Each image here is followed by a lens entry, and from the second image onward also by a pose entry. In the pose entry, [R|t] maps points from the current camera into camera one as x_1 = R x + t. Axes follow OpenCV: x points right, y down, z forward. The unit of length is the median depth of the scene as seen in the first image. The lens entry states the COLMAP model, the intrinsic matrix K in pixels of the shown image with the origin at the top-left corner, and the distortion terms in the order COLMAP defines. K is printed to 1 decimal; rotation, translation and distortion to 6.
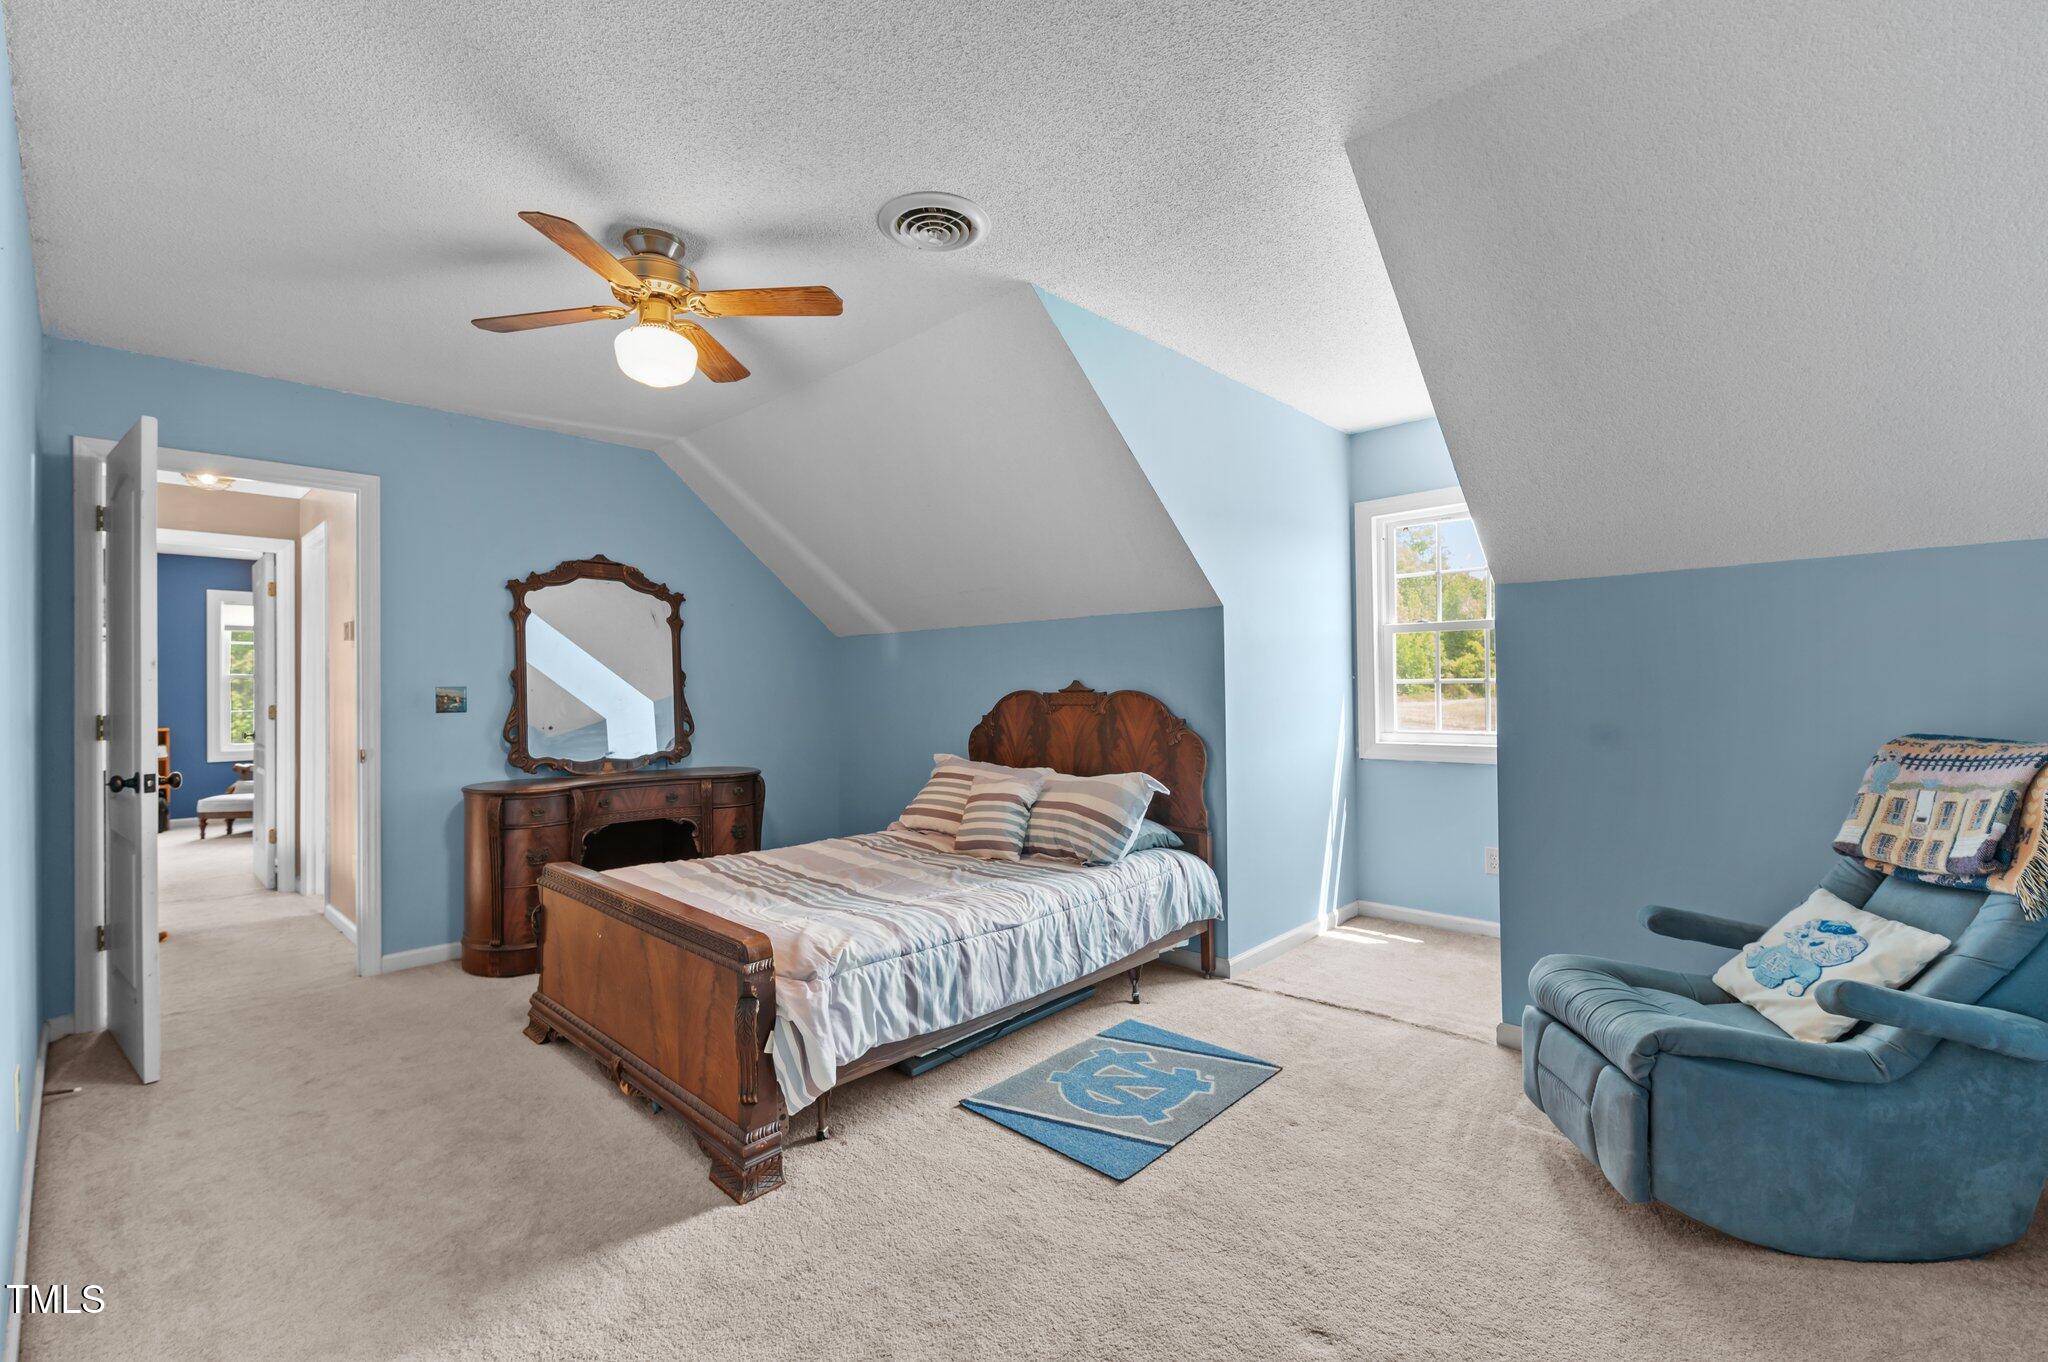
lens RADIAL K [[883.3, 0, 1030.1], [0, 883.3, 713.7], [0, 0, 1]] dist [0.000115, -0.000041]
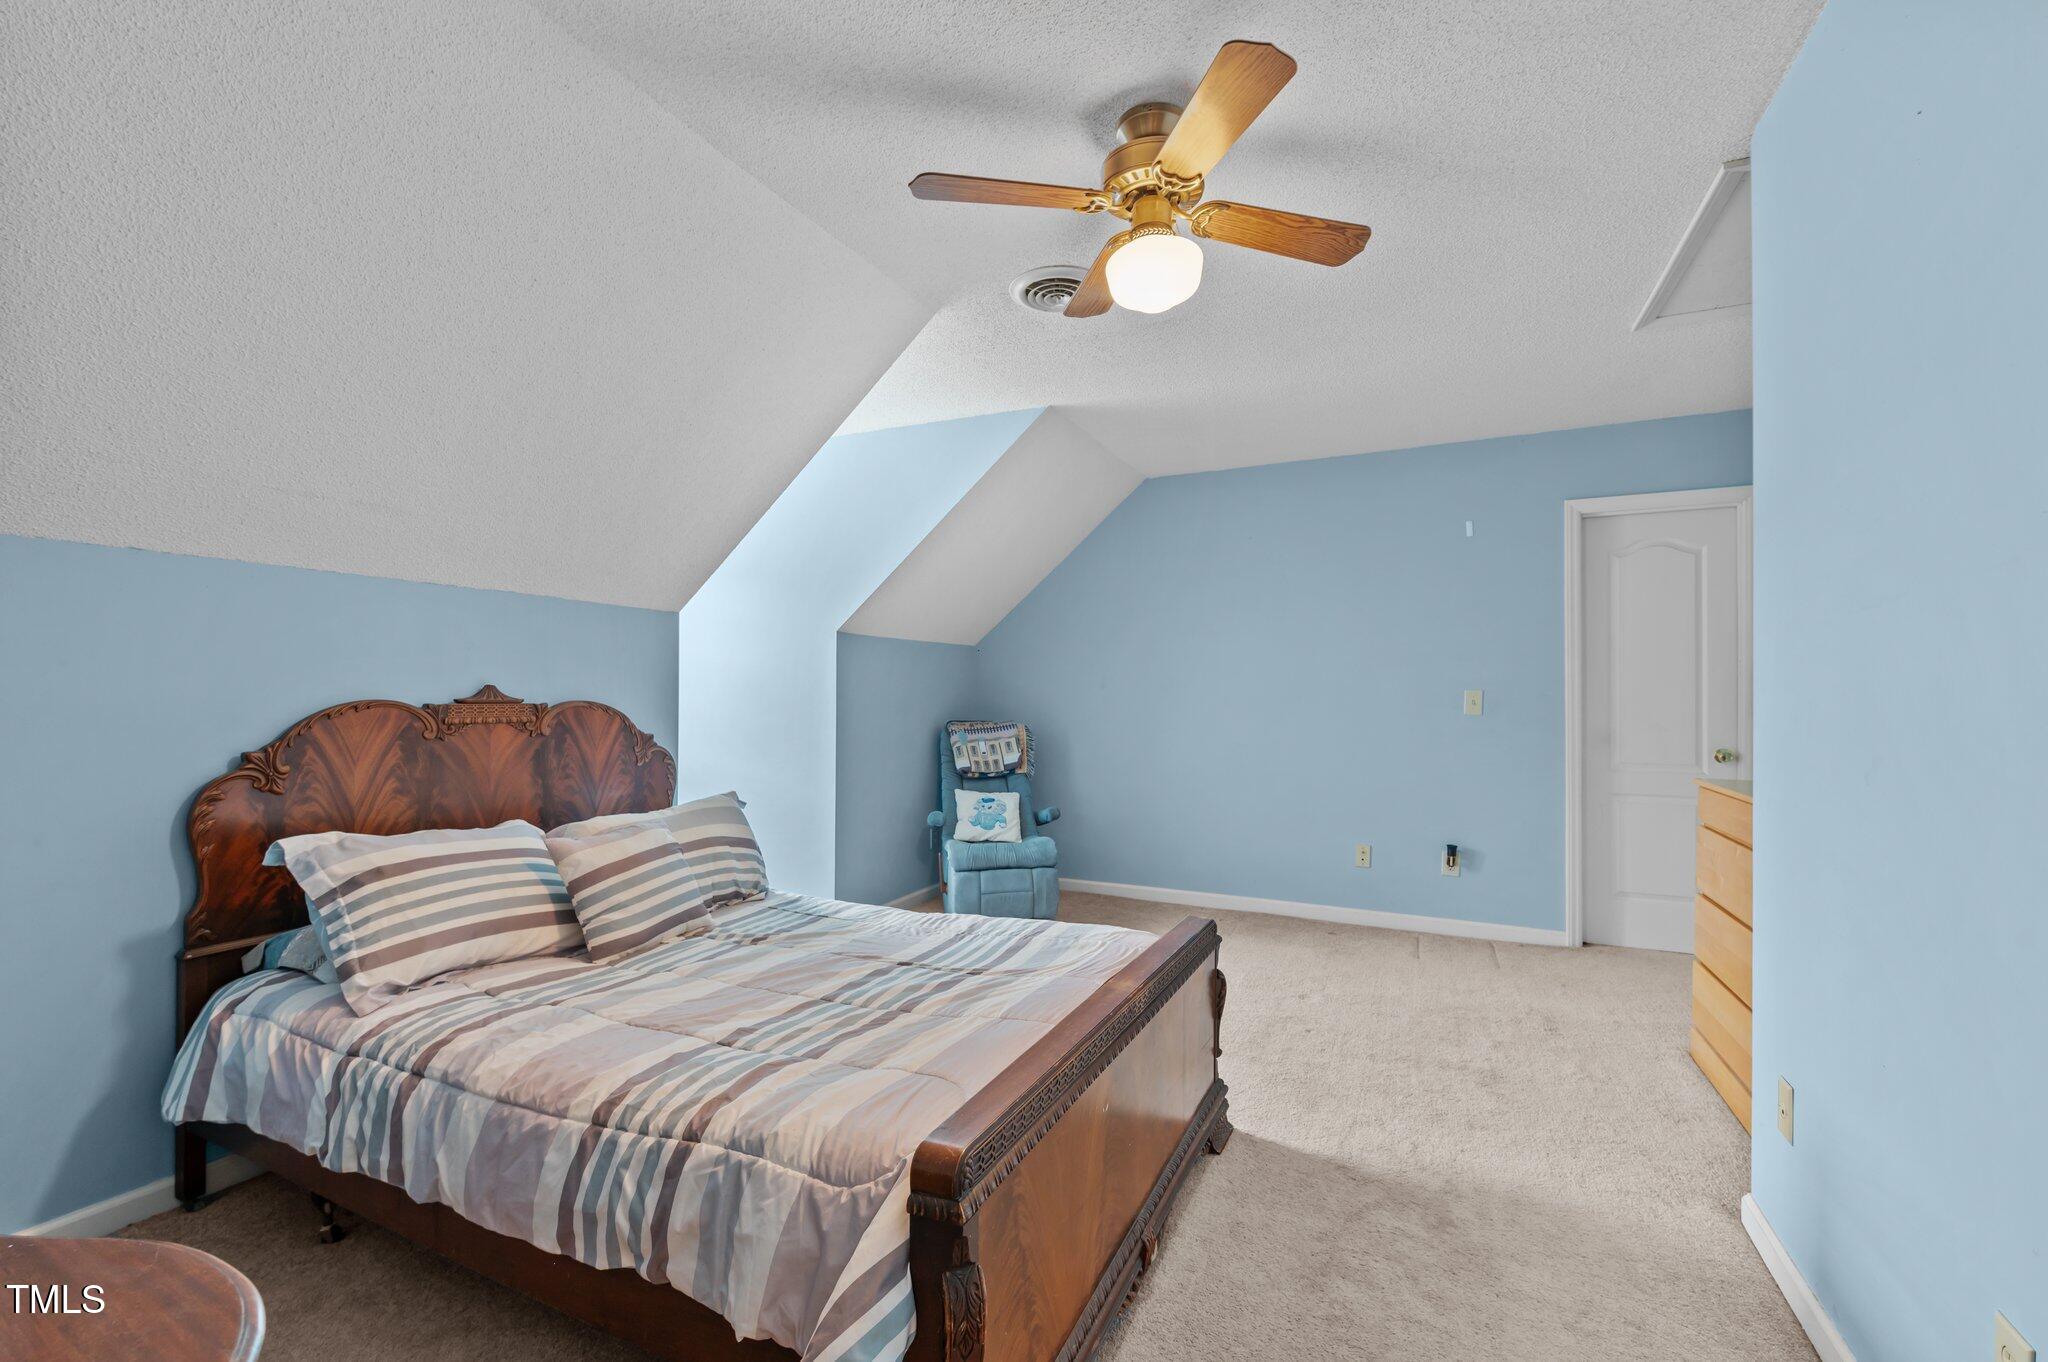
lens RADIAL K [[883.3, 0, 1030.1], [0, 883.3, 713.7], [0, 0, 1]] dist [0.000115, -0.000041]
pose [[-0.326993, -0.007389, 0.944998, -0.739259], [0.029182, 0.999414, 0.017913, -0.017470], [-0.944576, 0.033434, -0.326586, 0.887778]]
